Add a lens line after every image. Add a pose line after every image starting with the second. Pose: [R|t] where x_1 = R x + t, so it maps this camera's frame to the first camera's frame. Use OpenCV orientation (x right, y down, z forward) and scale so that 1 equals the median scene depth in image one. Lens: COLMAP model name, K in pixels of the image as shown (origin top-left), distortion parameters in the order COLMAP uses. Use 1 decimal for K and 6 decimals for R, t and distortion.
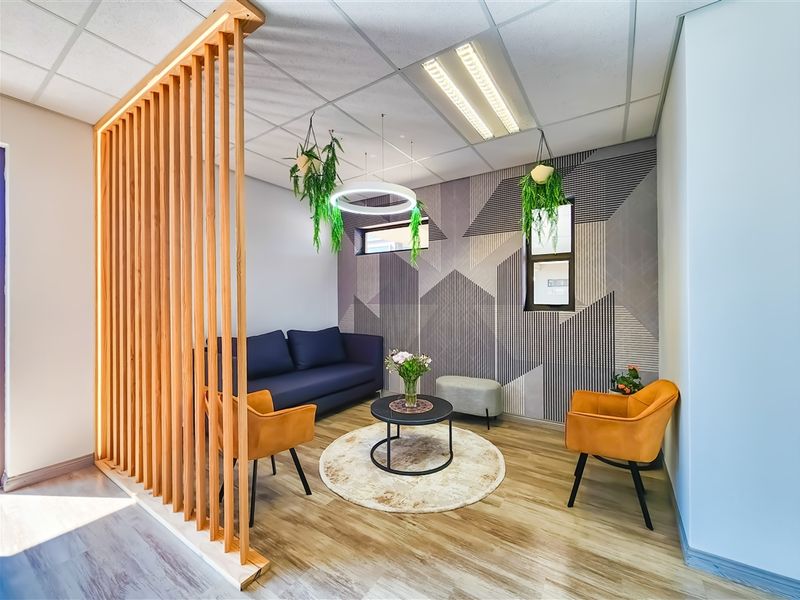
lens RADIAL K [[330.2, 0, 400.0], [0, 330.2, 300.0], [0, 0, 1]] dist [-0.001102, -0.000143]
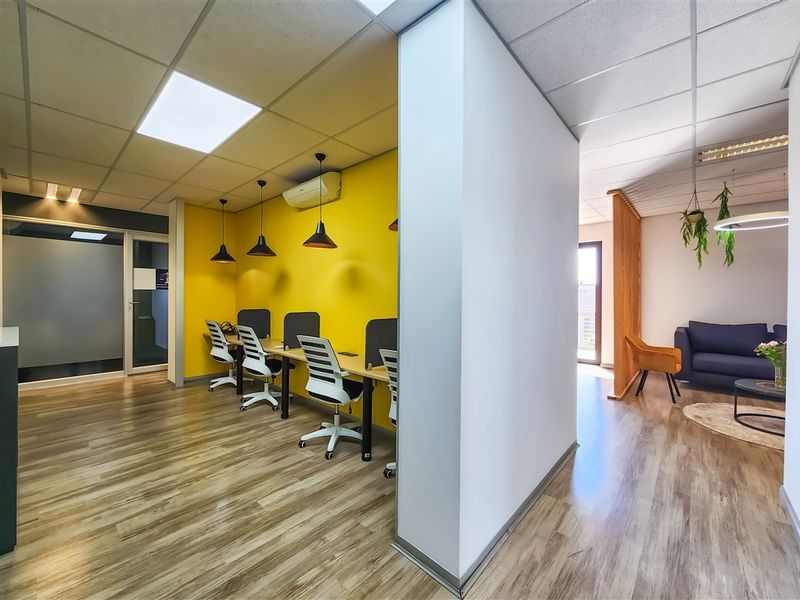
lens RADIAL K [[330.2, 0, 400.0], [0, 330.2, 300.0], [0, 0, 1]] dist [-0.001102, -0.000143]
pose [[-0.146666, 0.012296, -0.989110, 1.831289], [-0.002452, 0.999915, 0.012794, -0.009449], [0.989183, 0.004302, -0.146623, -0.260195]]
